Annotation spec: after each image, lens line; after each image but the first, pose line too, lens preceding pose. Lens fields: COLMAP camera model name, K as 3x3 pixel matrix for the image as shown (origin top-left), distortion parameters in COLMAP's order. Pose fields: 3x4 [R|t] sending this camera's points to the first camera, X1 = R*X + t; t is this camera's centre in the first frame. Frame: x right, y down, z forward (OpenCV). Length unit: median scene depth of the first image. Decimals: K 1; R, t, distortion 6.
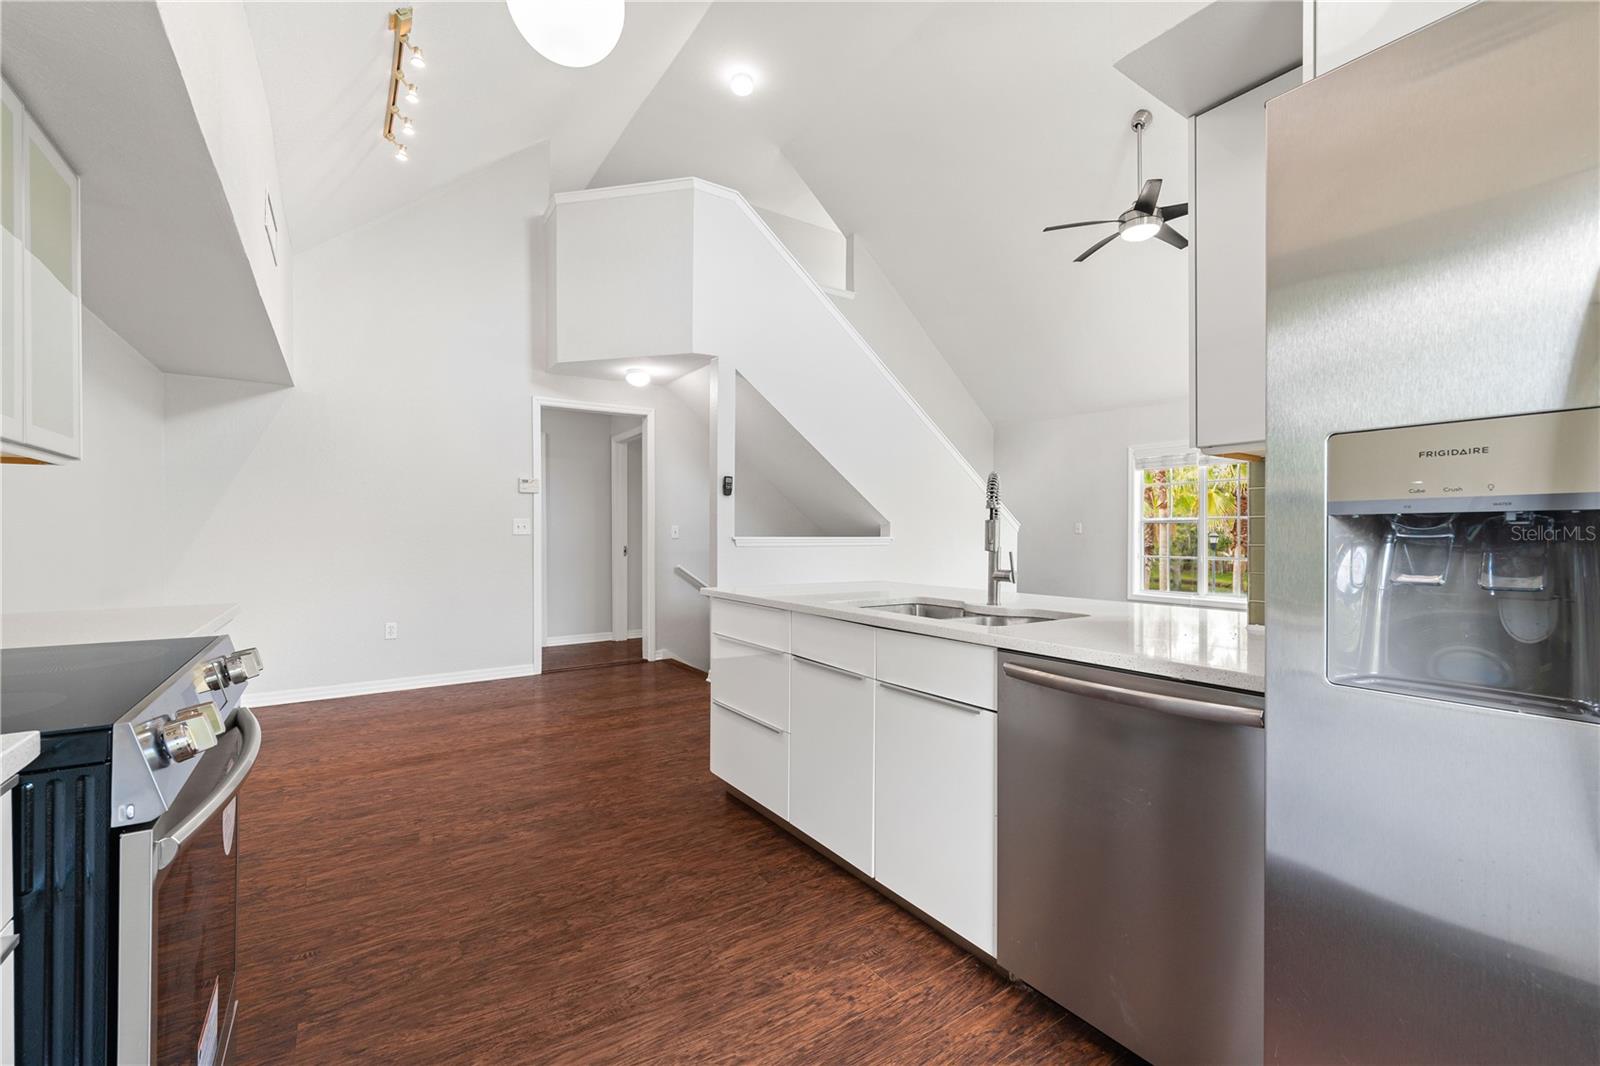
lens RADIAL K [[656.5, 0, 798.9], [0, 656.5, 530.9], [0, 0, 1]] dist [-0.001725, 0.000189]
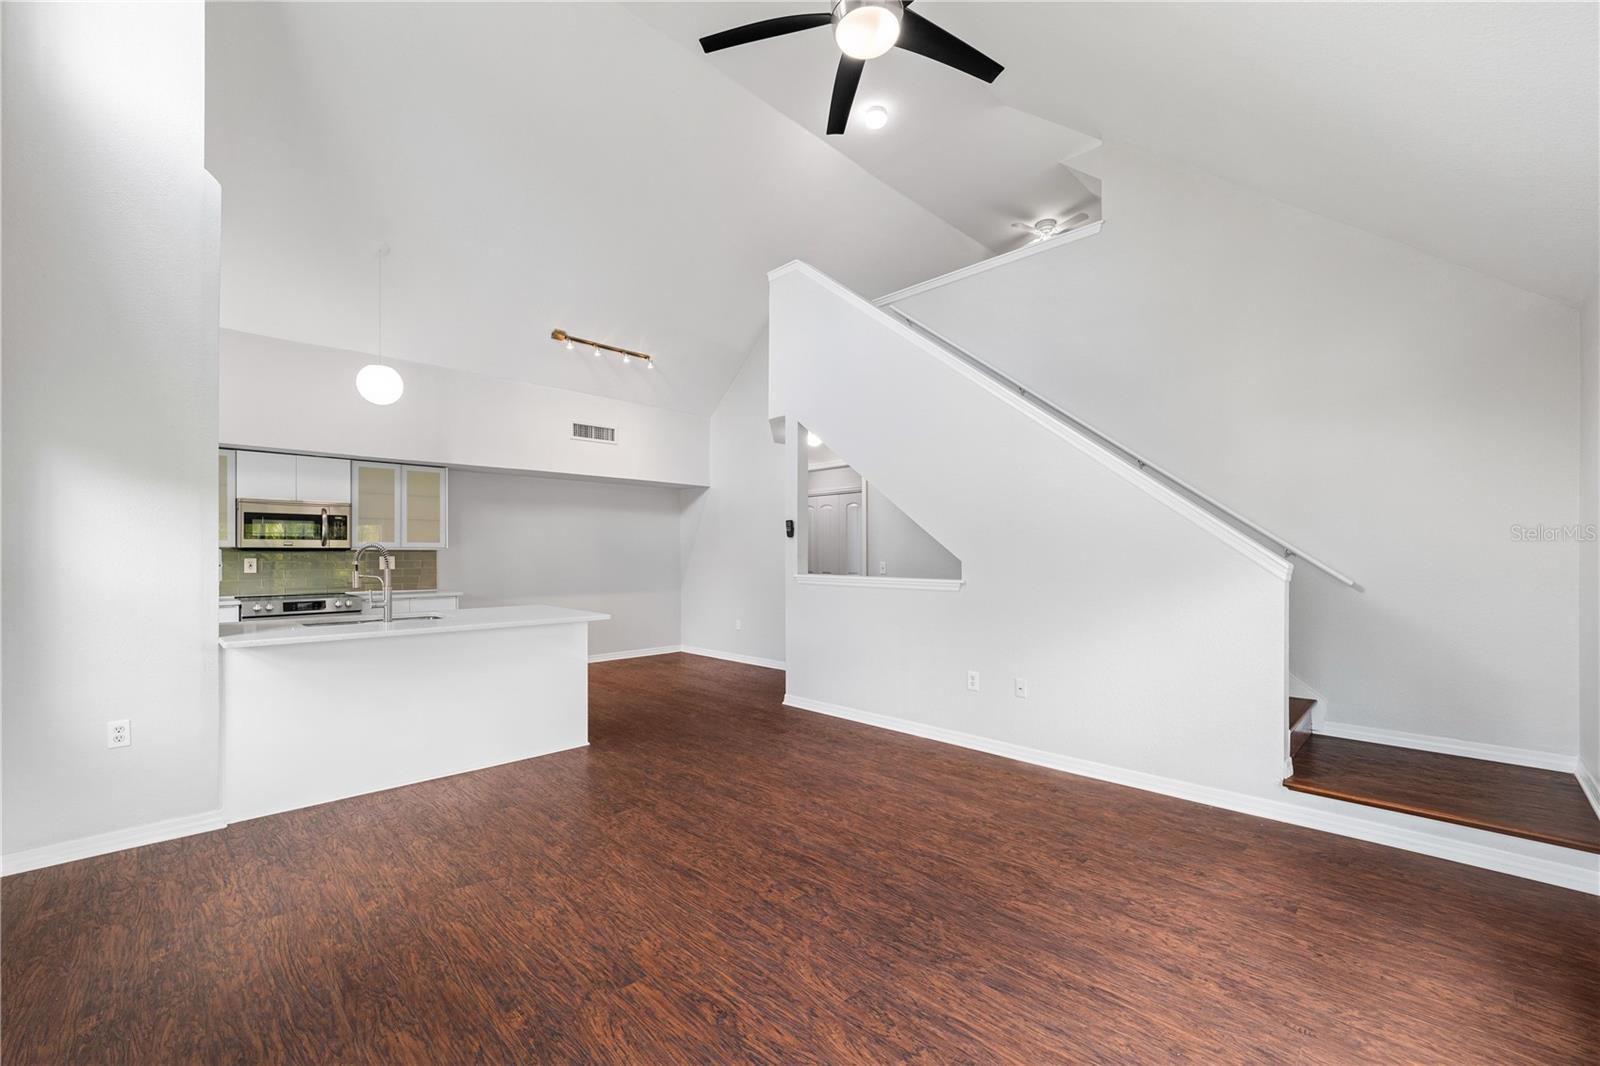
lens RADIAL K [[656.5, 0, 803.8], [0, 656.5, 545.2], [0, 0, 1]] dist [-0.001725, 0.000189]
pose [[0.203062, -0.013448, -0.979073, 0.950852], [-0.001722, 0.999899, -0.014092, -0.036328], [0.979164, 0.004547, 0.203019, 1.008443]]
